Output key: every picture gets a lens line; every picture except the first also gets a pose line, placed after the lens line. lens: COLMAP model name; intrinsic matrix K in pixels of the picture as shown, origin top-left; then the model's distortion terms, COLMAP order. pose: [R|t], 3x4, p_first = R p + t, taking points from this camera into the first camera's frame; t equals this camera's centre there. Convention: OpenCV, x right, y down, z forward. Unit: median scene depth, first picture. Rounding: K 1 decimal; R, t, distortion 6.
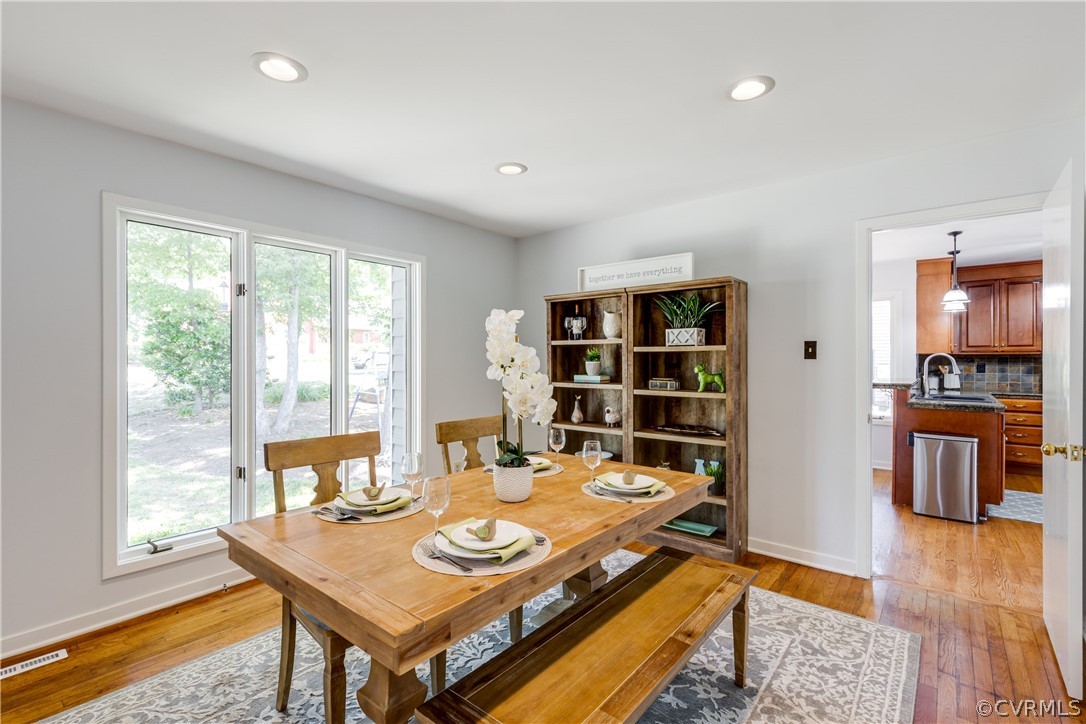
lens RADIAL K [[498.6, 0, 525.8], [0, 498.6, 364.2], [0, 0, 1]] dist [0.000695, -0.000282]
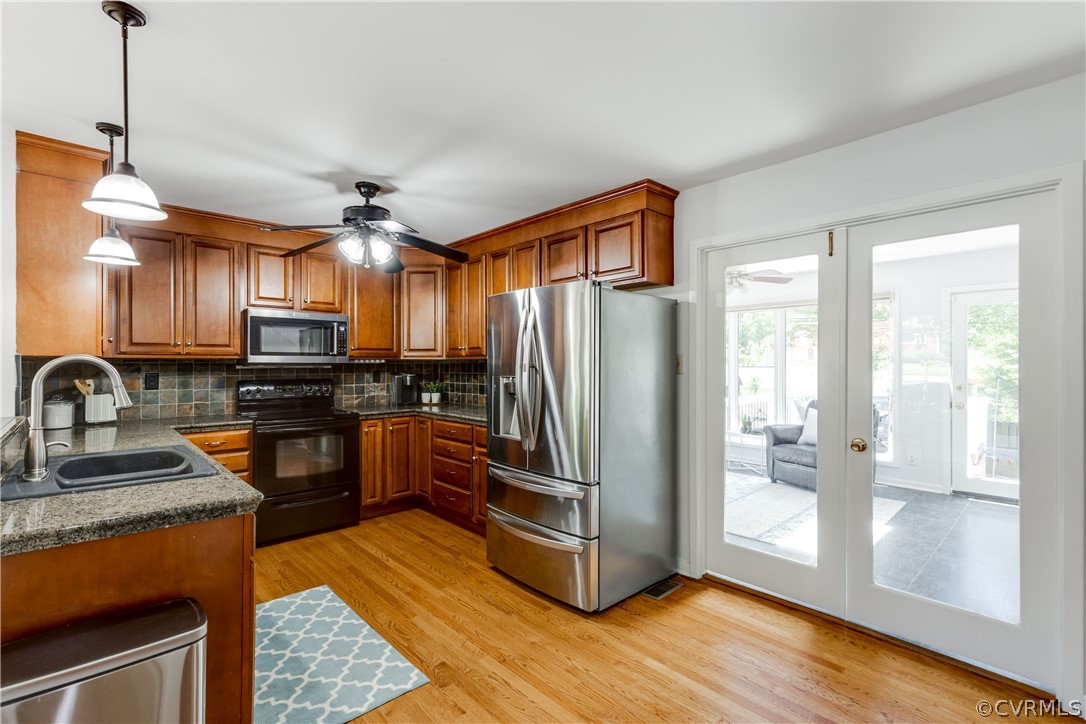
lens RADIAL K [[487.9, 0, 546.7], [0, 487.9, 356.6], [0, 0, 1]] dist [0.002695, 0.000182]
pose [[0.109919, 0.011878, 0.993870, 0.411232], [0.009286, 0.999873, -0.012977, -0.010378], [-0.993897, 0.010656, 0.109795, 0.498062]]
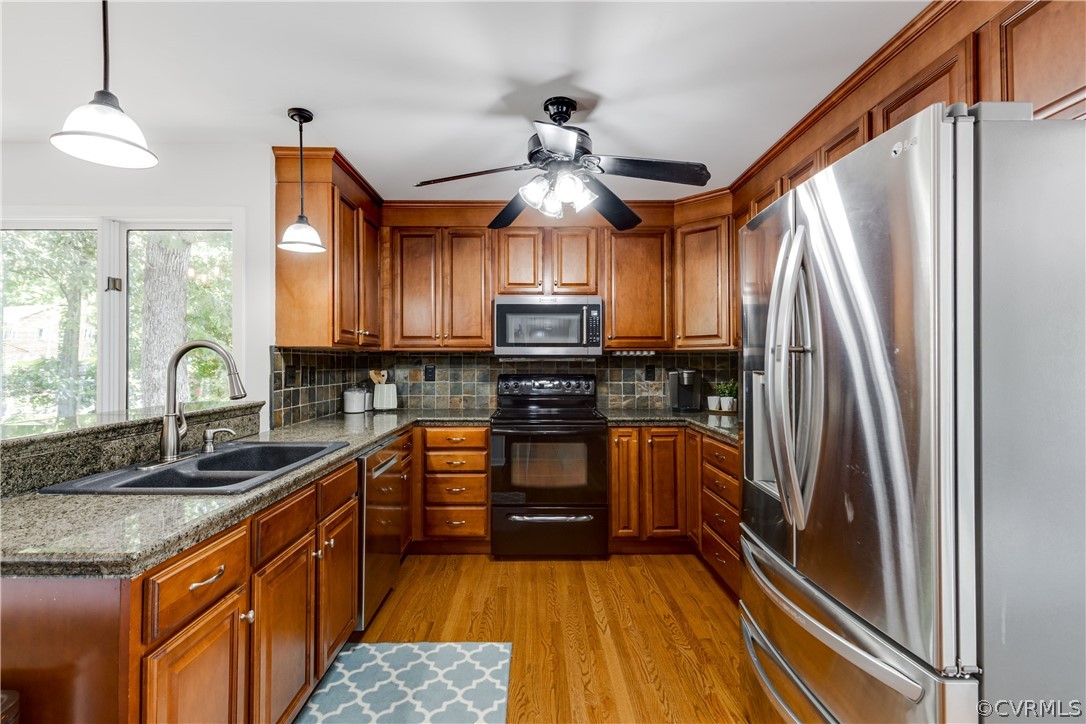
lens RADIAL K [[487.9, 0, 546.7], [0, 487.9, 356.6], [0, 0, 1]] dist [0.002695, 0.000182]
pose [[0.756359, 0.006231, 0.654128, 0.656643], [0.008098, 0.999789, -0.018886, -0.000802], [-0.654107, 0.019581, 0.756148, 0.470295]]
